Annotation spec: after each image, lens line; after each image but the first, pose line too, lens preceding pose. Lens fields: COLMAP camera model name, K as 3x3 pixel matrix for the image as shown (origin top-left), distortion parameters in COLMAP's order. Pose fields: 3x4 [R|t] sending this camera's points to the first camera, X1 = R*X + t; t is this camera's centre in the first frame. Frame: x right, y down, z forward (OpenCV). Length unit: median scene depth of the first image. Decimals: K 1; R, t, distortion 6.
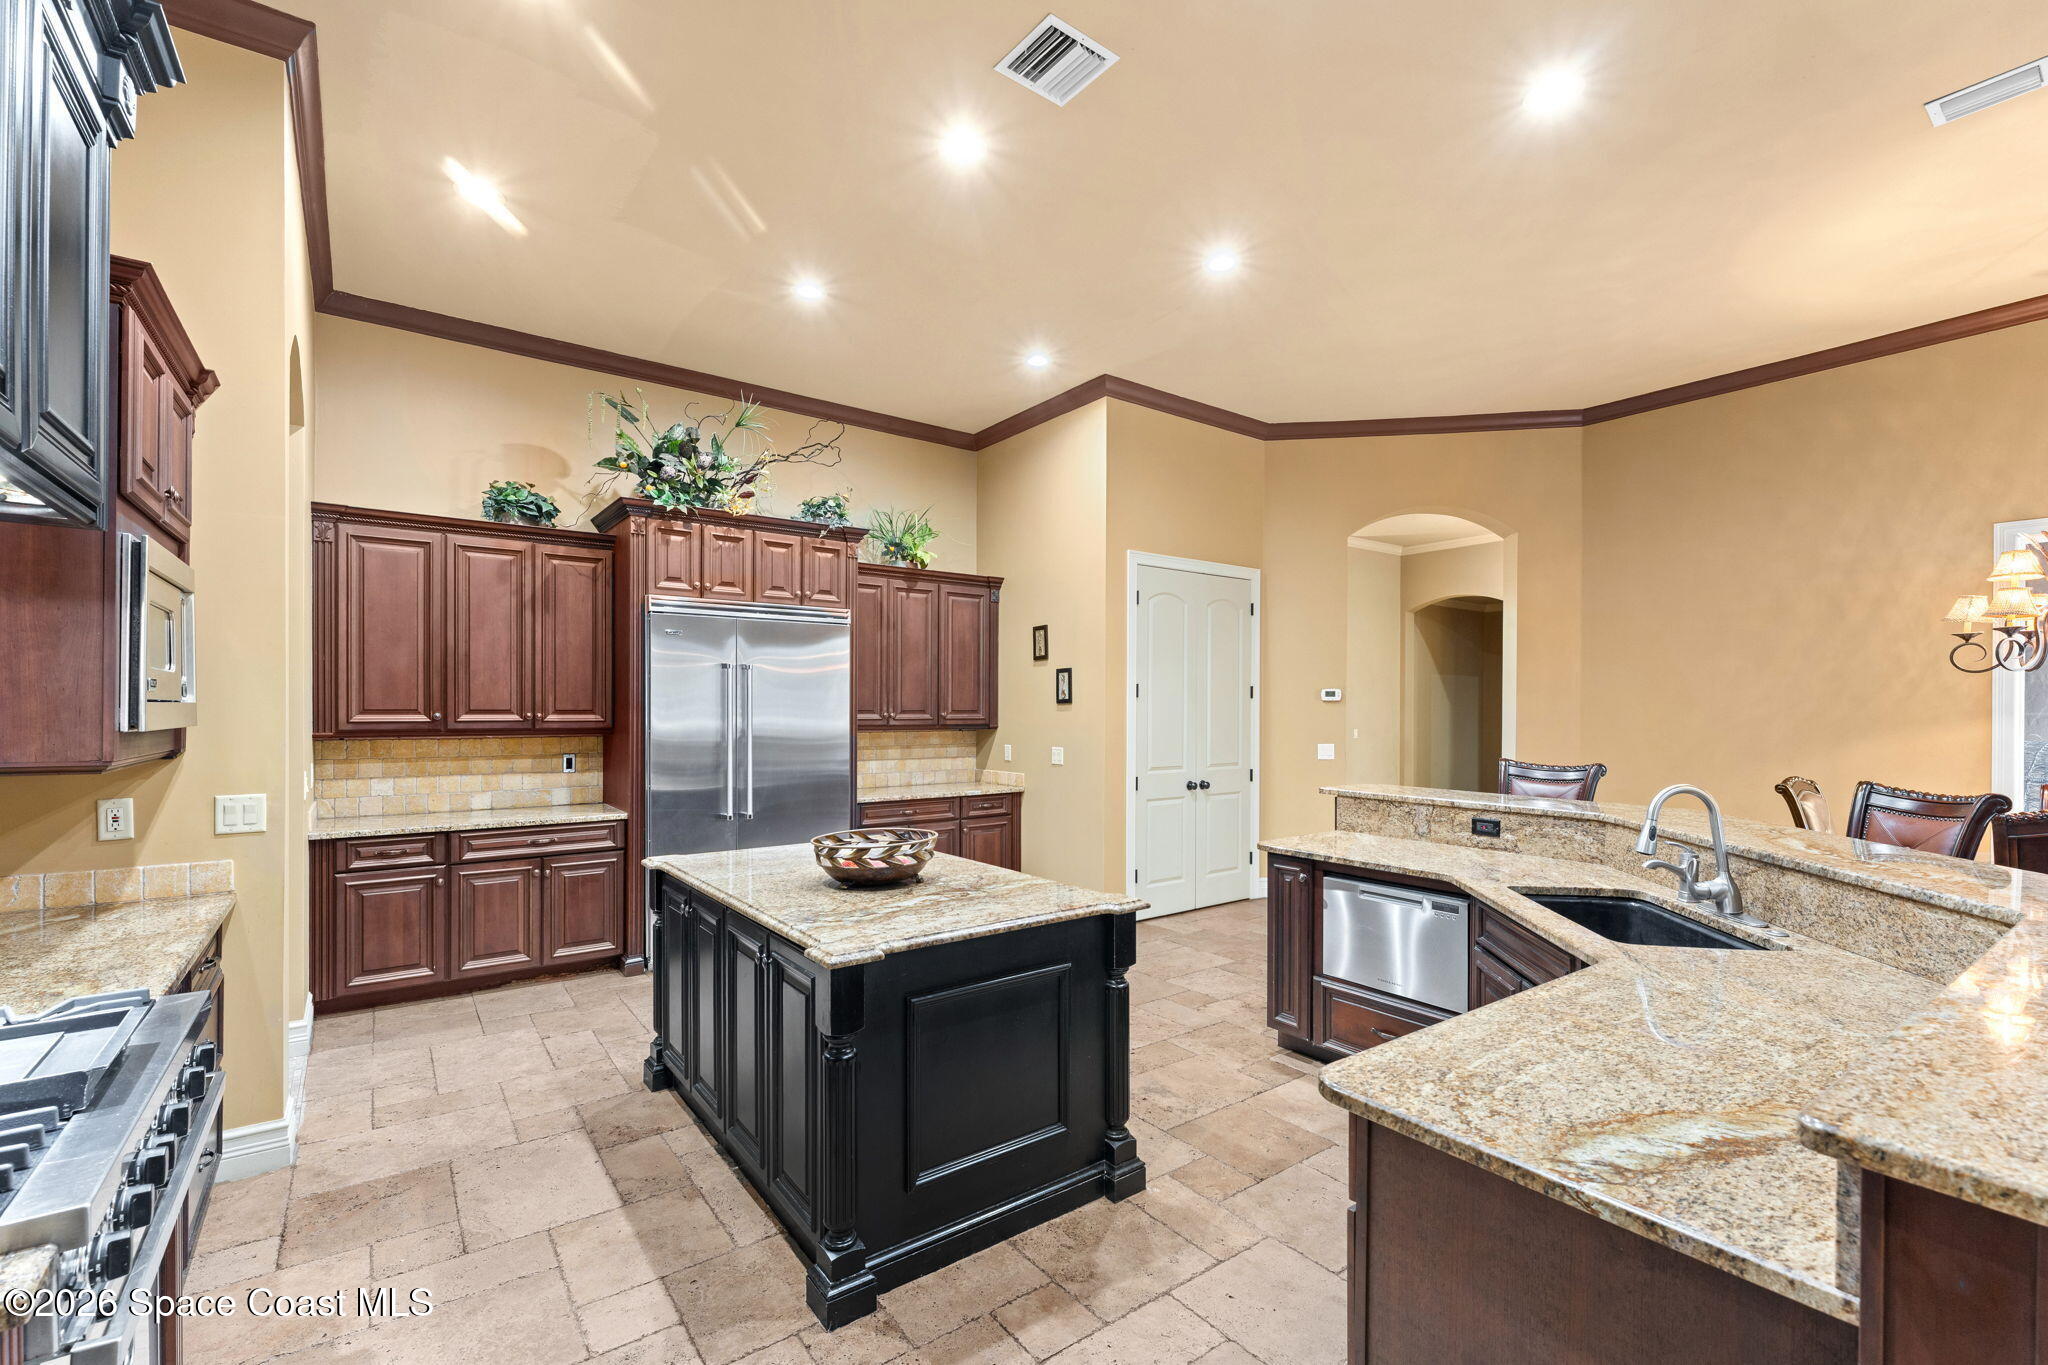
lens RADIAL K [[877.2, 0, 1019.4], [0, 877.2, 717.3], [0, 0, 1]] dist [-0.000744, -0.000290]
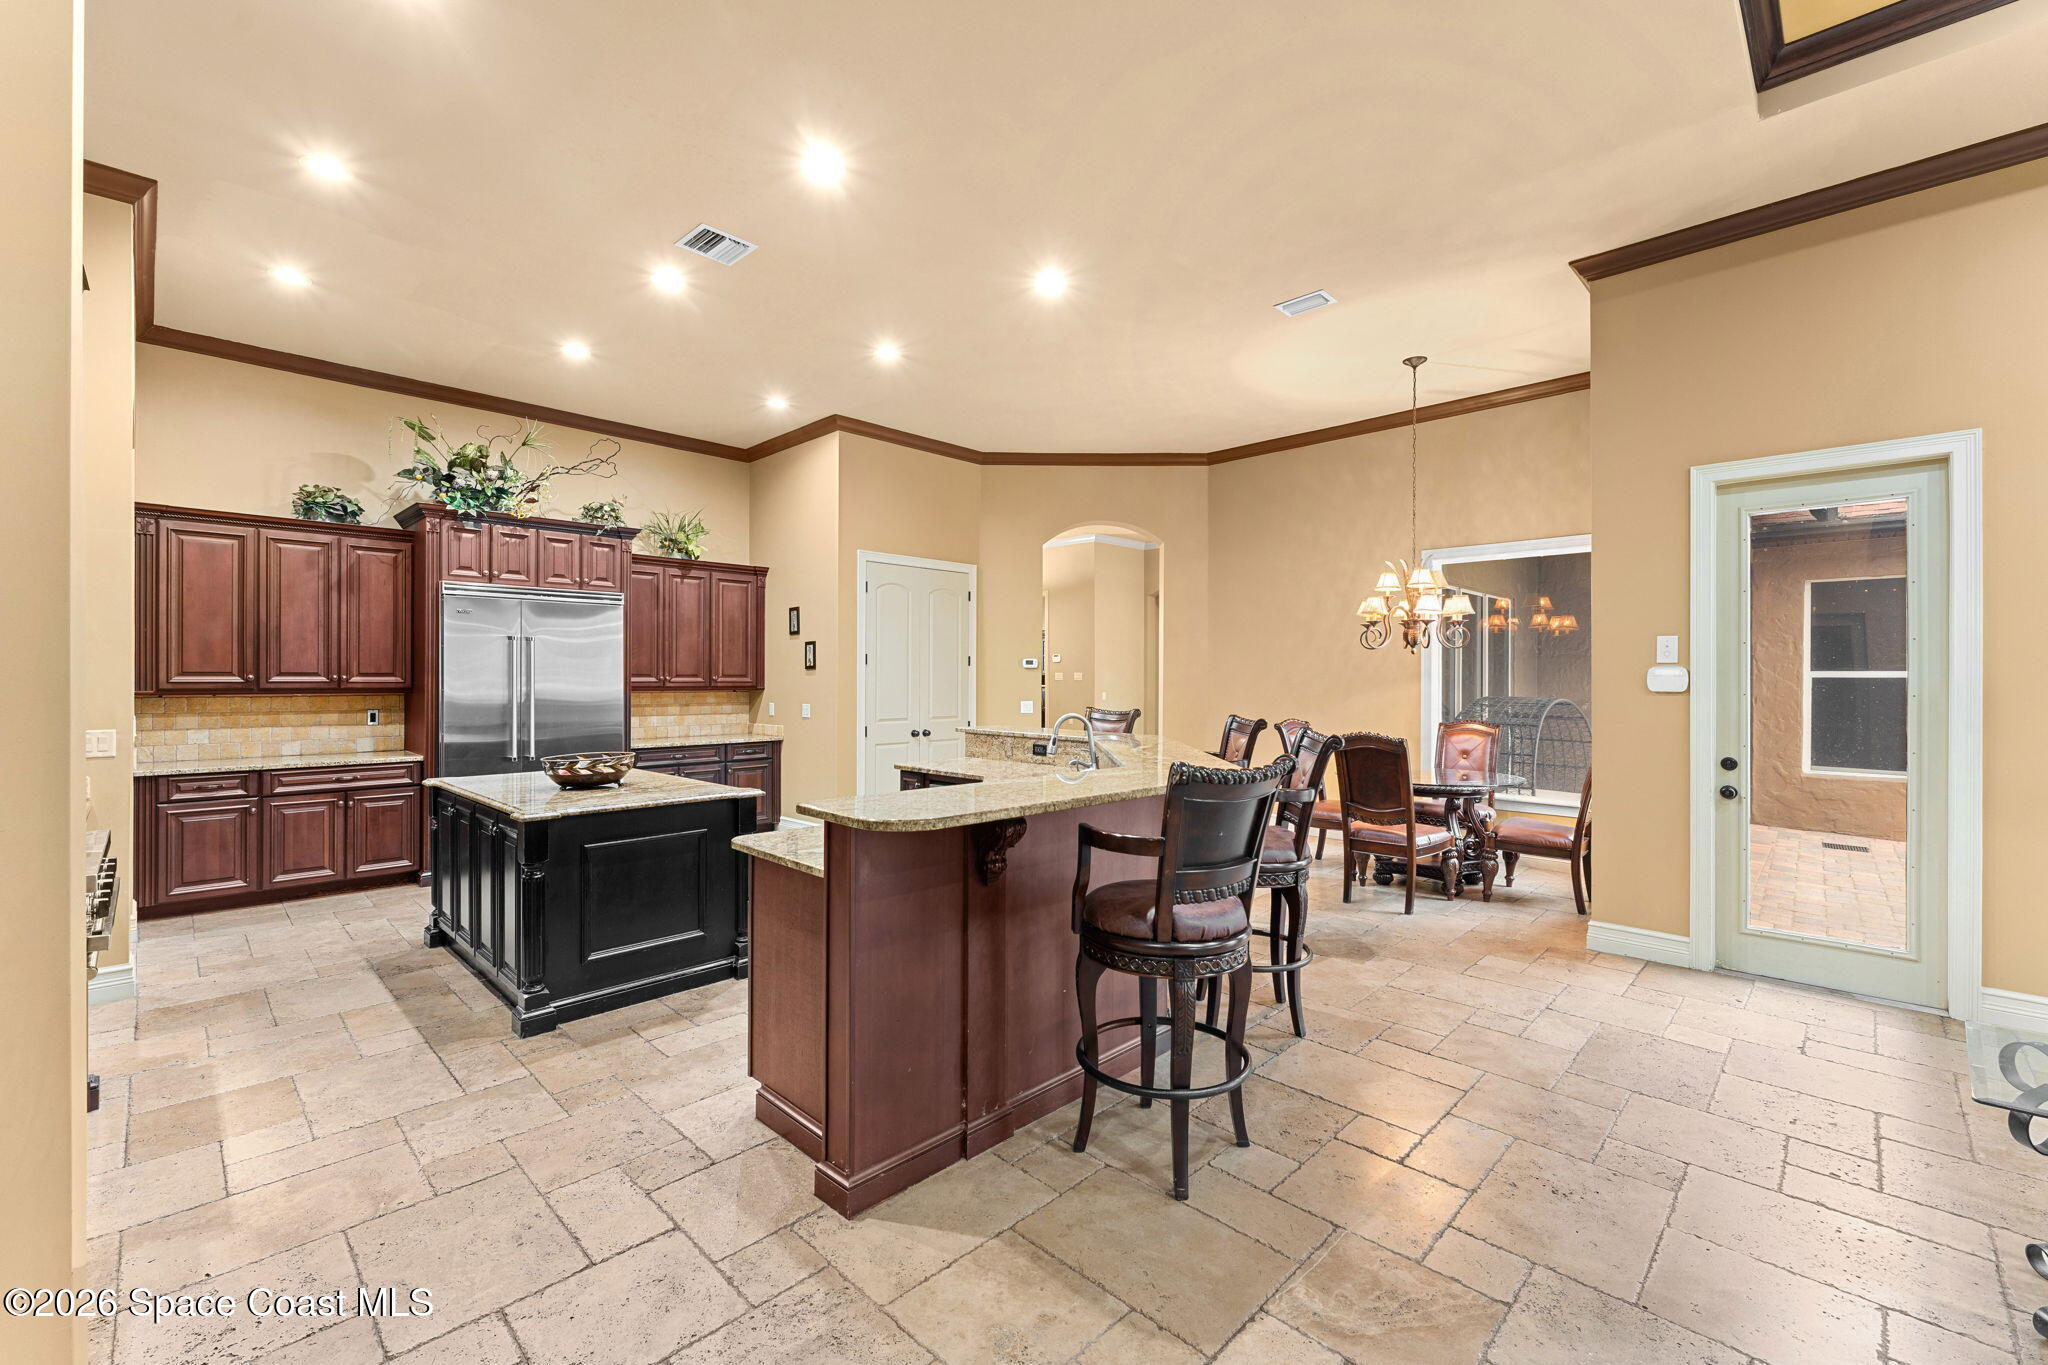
lens RADIAL K [[847.0, 0, 1024.0], [0, 847.0, 682.5], [0, 0, 1]] dist [-0.001233, 0.000468]
pose [[0.986940, -0.000689, 0.161088, 0.200241], [0.001414, 0.999989, -0.004388, 0.011662], [-0.161083, 0.004559, 0.986930, -0.322003]]
